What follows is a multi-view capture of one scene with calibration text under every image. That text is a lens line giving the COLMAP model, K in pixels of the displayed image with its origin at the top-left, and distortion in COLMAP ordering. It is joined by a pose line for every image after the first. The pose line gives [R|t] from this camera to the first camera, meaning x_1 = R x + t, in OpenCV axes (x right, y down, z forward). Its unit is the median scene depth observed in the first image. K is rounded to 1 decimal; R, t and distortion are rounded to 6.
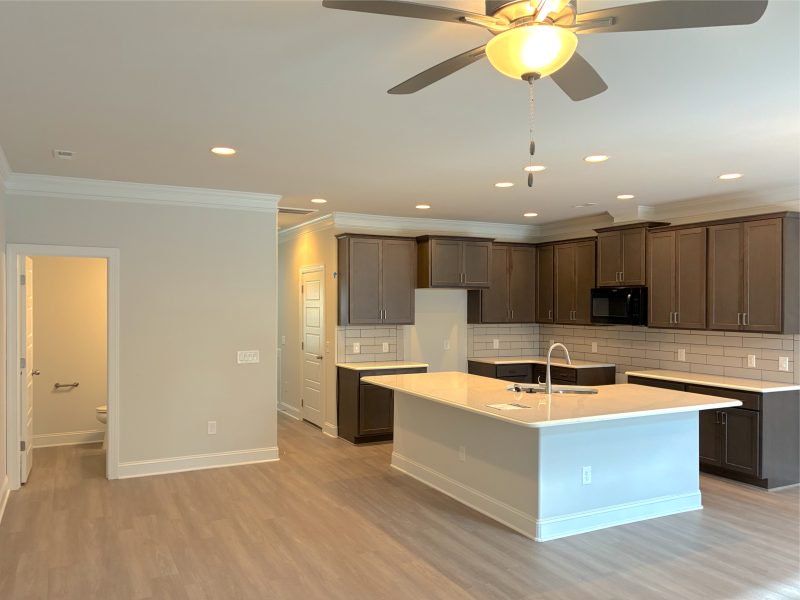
lens RADIAL K [[630.0, 0, 398.5], [0, 630.0, 308.8], [0, 0, 1]] dist [0.017662, -0.005783]
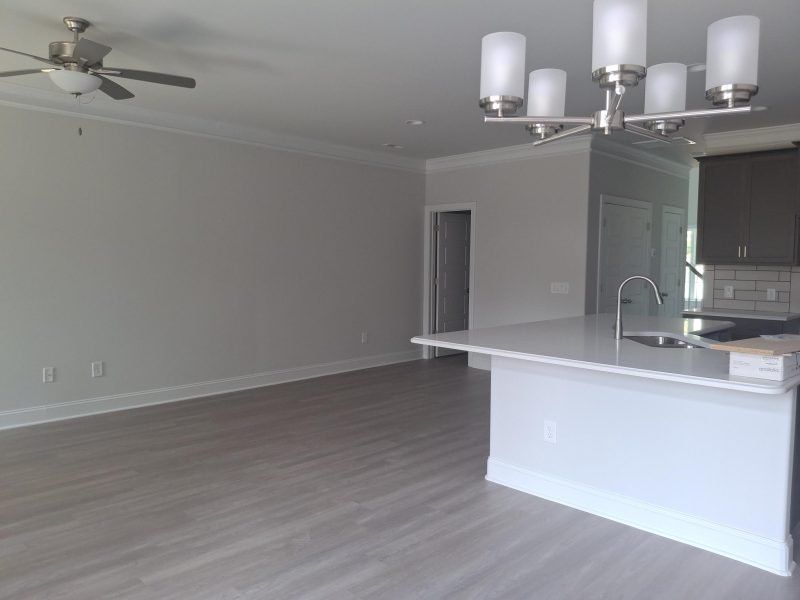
lens RADIAL K [[584.5, 0, 400.0], [0, 584.5, 300.0], [0, 0, 1]] dist [0.008394, -0.004281]
pose [[0.319489, 0.064971, -0.945360, 0.921571], [-0.014484, 0.997865, 0.063685, 0.050069], [0.947479, -0.006654, 0.319748, 0.572449]]
